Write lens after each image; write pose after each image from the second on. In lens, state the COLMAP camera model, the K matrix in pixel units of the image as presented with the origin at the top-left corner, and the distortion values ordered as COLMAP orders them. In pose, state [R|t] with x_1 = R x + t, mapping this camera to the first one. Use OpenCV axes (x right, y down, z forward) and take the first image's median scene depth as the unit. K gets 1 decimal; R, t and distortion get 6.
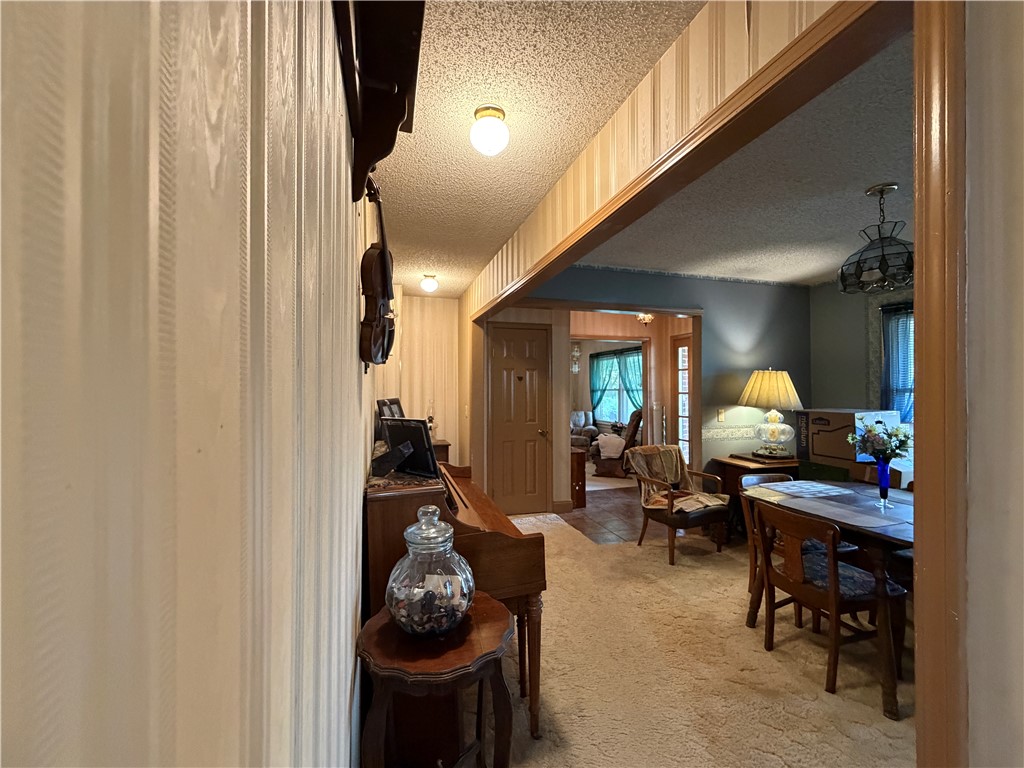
lens RADIAL K [[409.4, 0, 510.3], [0, 409.4, 383.0], [0, 0, 1]] dist [-0.001728, 0.000793]
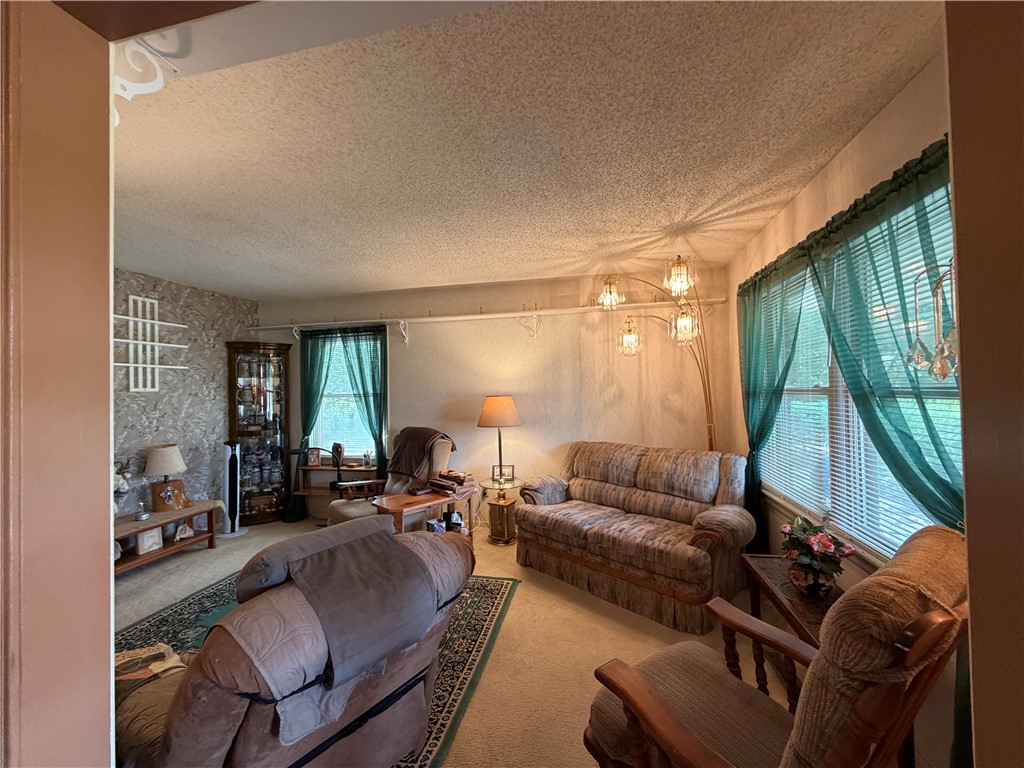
lens RADIAL K [[409.4, 0, 509.9], [0, 409.4, 386.3], [0, 0, 1]] dist [-0.001728, 0.000793]
pose [[0.871200, -0.019000, -0.490560, 0.235979], [0.018596, 0.999811, -0.005698, 0.013041], [0.490575, -0.004158, 0.871389, 0.738289]]
